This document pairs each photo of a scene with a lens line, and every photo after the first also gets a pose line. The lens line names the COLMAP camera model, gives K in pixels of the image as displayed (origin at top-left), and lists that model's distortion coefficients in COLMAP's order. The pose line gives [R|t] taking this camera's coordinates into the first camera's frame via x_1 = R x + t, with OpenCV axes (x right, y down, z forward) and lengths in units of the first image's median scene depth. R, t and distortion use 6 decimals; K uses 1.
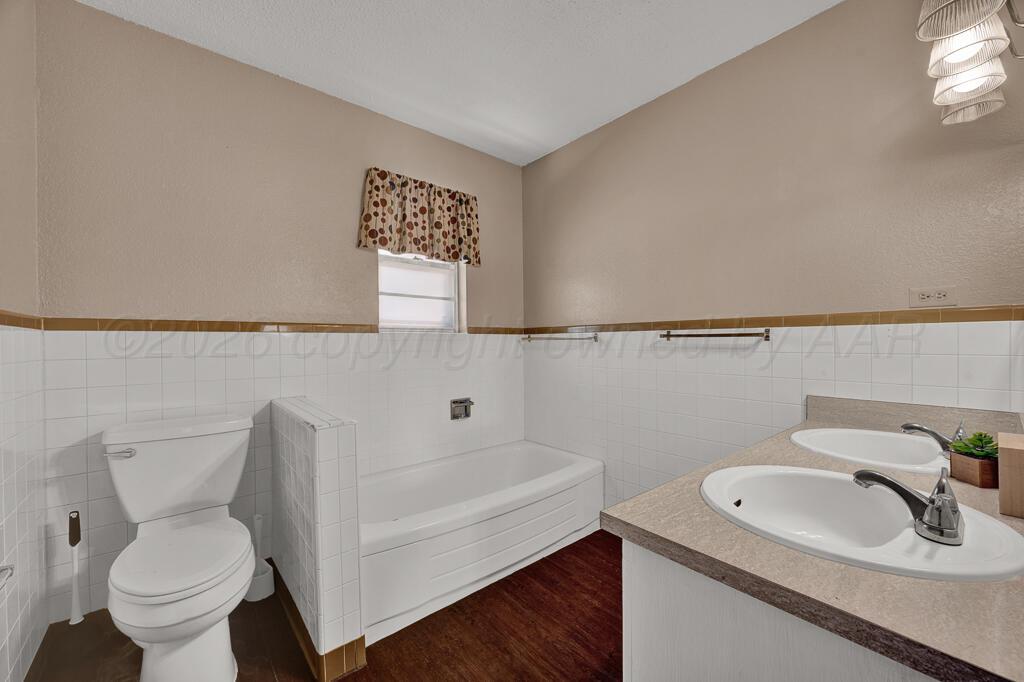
lens RADIAL K [[410.7, 0, 514.7], [0, 410.7, 338.6], [0, 0, 1]] dist [0.000992, -0.000539]
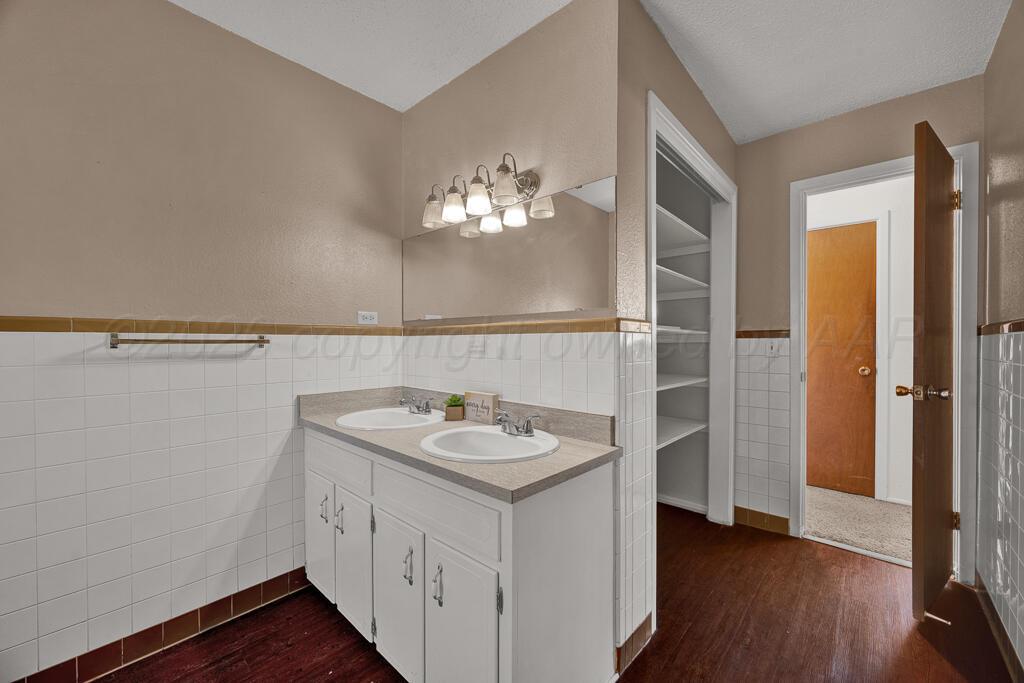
lens RADIAL K [[410.7, 0, 513.7], [0, 410.7, 345.5], [0, 0, 1]] dist [0.000992, -0.000539]
pose [[-0.138715, 0.006906, 0.990308, -0.415844], [0.007129, 0.999957, -0.005975, 0.009570], [-0.990307, 0.006232, -0.138759, 0.511534]]
